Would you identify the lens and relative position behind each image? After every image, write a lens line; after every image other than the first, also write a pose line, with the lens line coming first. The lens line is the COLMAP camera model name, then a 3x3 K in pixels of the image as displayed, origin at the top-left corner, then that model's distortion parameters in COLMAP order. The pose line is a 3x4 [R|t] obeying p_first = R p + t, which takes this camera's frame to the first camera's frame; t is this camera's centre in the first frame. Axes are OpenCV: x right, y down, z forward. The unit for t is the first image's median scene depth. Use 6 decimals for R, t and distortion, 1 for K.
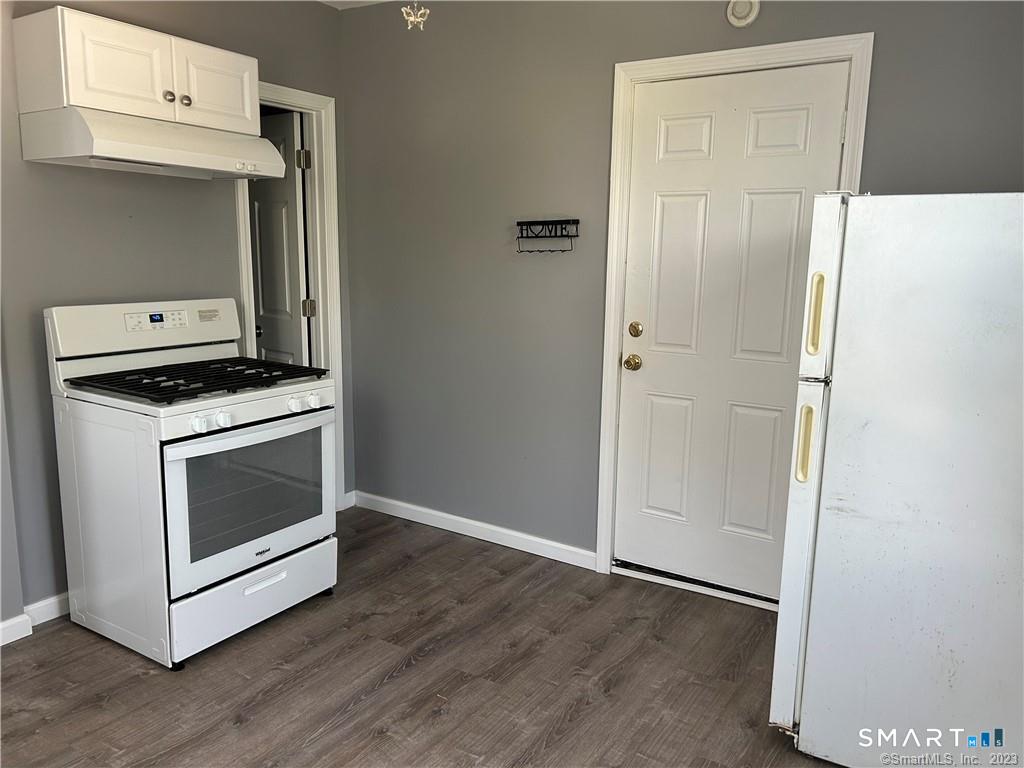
lens RADIAL K [[764.6, 0, 508.4], [0, 764.6, 394.2], [0, 0, 1]] dist [0.005508, -0.001620]
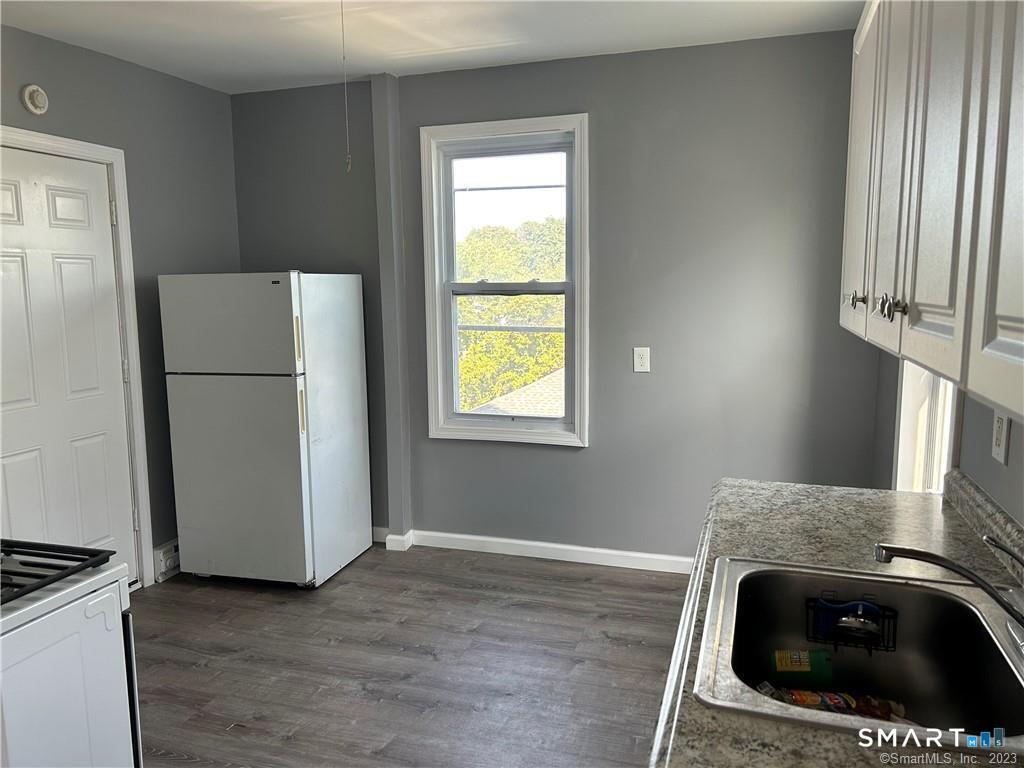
lens RADIAL K [[764.6, 0, 508.4], [0, 764.6, 394.2], [0, 0, 1]] dist [0.005508, -0.001620]
pose [[-0.260119, -0.150910, 0.953711, -1.171526], [0.189986, 0.960404, 0.203787, -0.200203], [-0.946701, 0.234201, -0.221148, 0.772638]]
